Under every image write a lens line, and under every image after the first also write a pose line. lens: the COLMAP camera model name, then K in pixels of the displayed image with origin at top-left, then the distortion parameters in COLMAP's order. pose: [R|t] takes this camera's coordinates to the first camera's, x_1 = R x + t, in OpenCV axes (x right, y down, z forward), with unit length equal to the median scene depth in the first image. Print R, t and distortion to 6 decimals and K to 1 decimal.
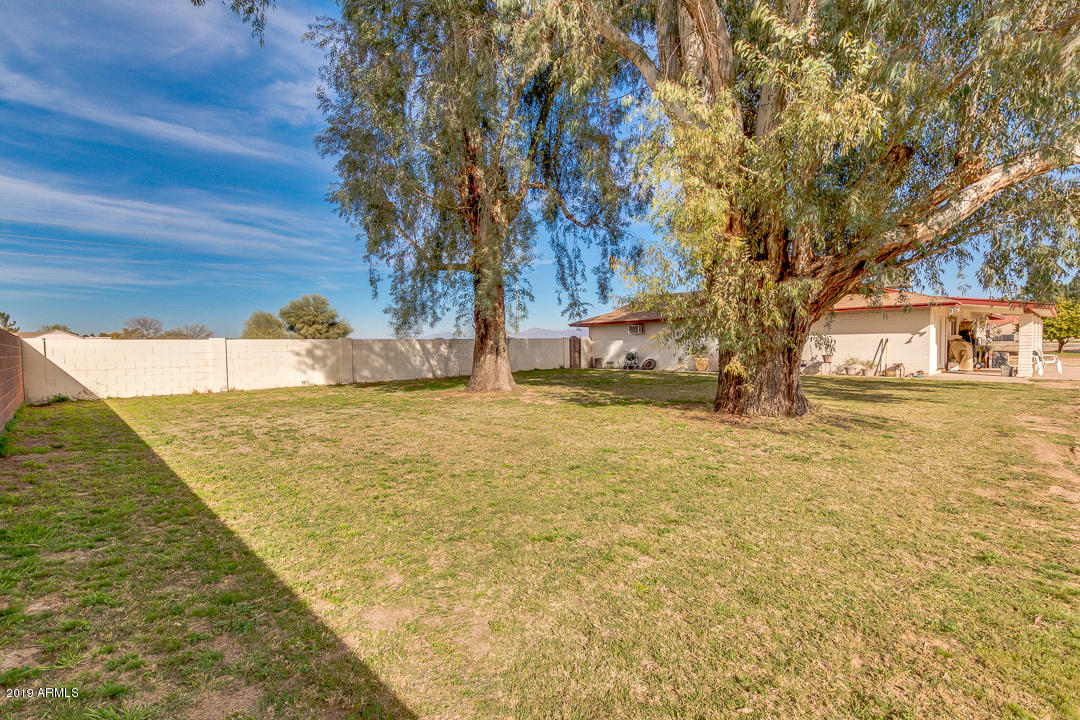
lens RADIAL K [[515.6, 0, 546.3], [0, 515.6, 368.2], [0, 0, 1]] dist [0.012653, -0.001567]
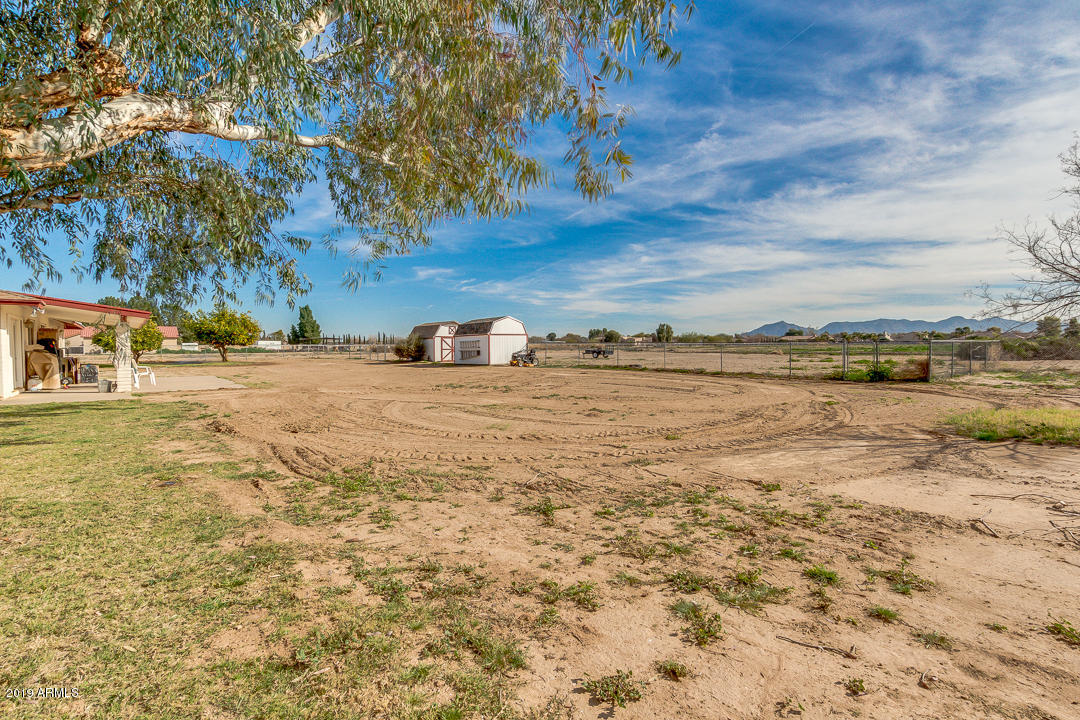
lens RADIAL K [[525.7, 0, 569.1], [0, 525.7, 360.7], [0, 0, 1]] dist [0.000804, -0.002846]
pose [[0.091389, -0.017066, 0.995669, 0.075441], [0.054605, 0.998435, 0.012101, -0.004877], [-0.994317, 0.053263, 0.092178, 0.130973]]
